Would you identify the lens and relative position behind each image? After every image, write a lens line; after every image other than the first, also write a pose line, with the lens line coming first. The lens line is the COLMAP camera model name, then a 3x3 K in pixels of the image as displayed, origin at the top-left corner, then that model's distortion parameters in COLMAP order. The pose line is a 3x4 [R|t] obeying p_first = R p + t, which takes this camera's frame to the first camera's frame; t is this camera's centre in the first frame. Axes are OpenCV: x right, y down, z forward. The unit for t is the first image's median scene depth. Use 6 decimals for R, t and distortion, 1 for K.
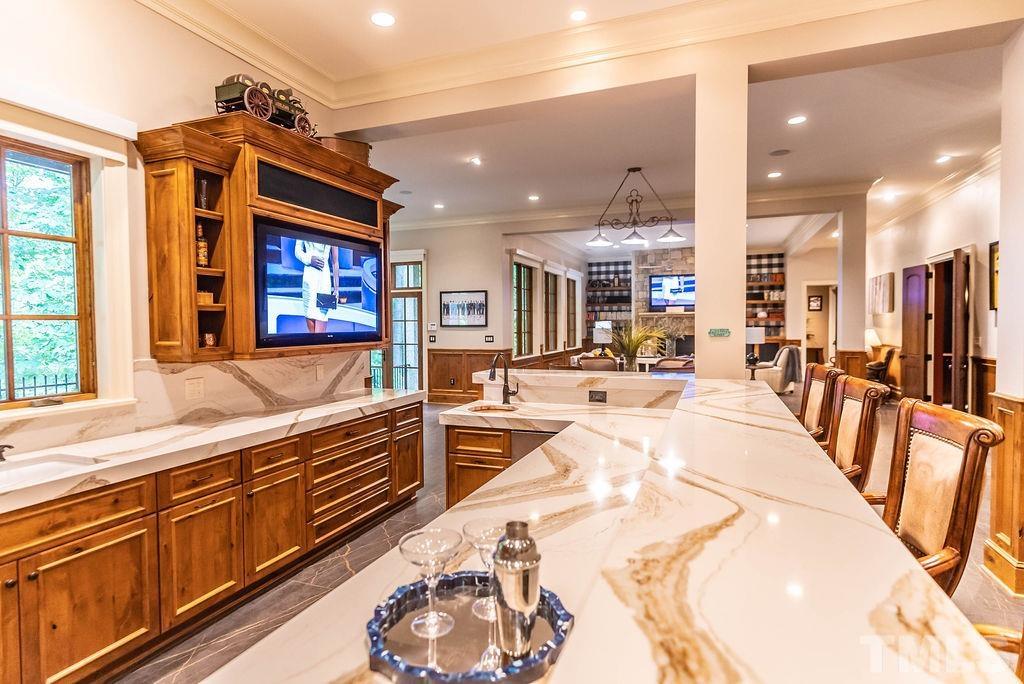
lens RADIAL K [[555.9, 0, 511.5], [0, 555.9, 340.8], [0, 0, 1]] dist [-0.005332, -0.000390]
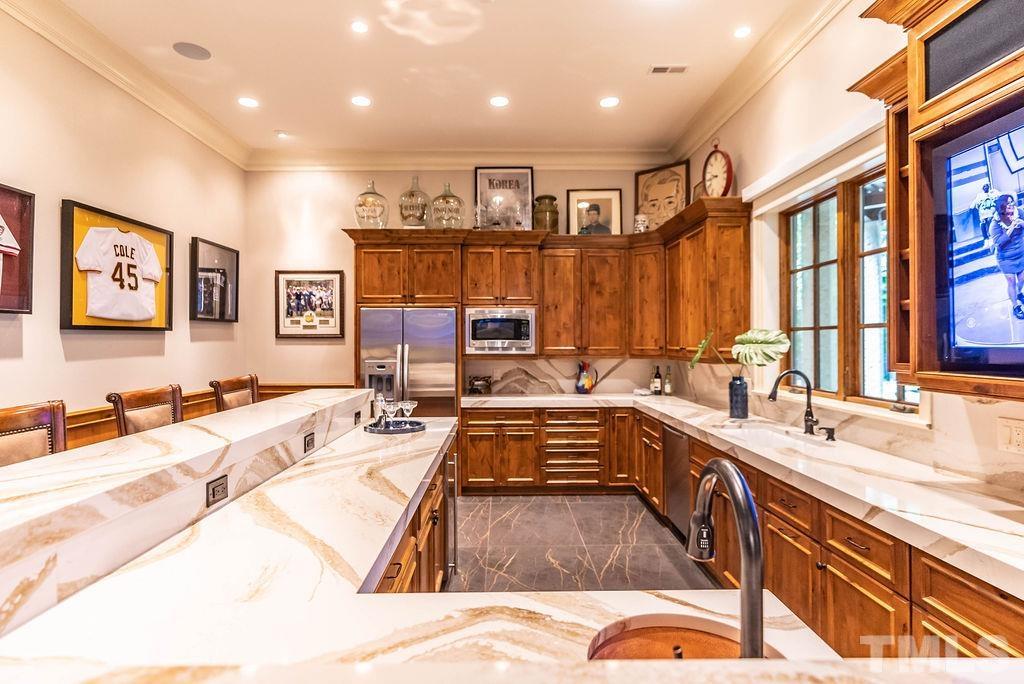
lens RADIAL K [[555.9, 0, 511.3], [0, 555.9, 338.7], [0, 0, 1]] dist [-0.005332, -0.000390]
pose [[-0.933190, 0.011988, -0.359183, 0.179914], [0.004243, 0.999741, 0.022344, -0.041321], [0.359358, 0.019327, -0.933000, 1.660300]]
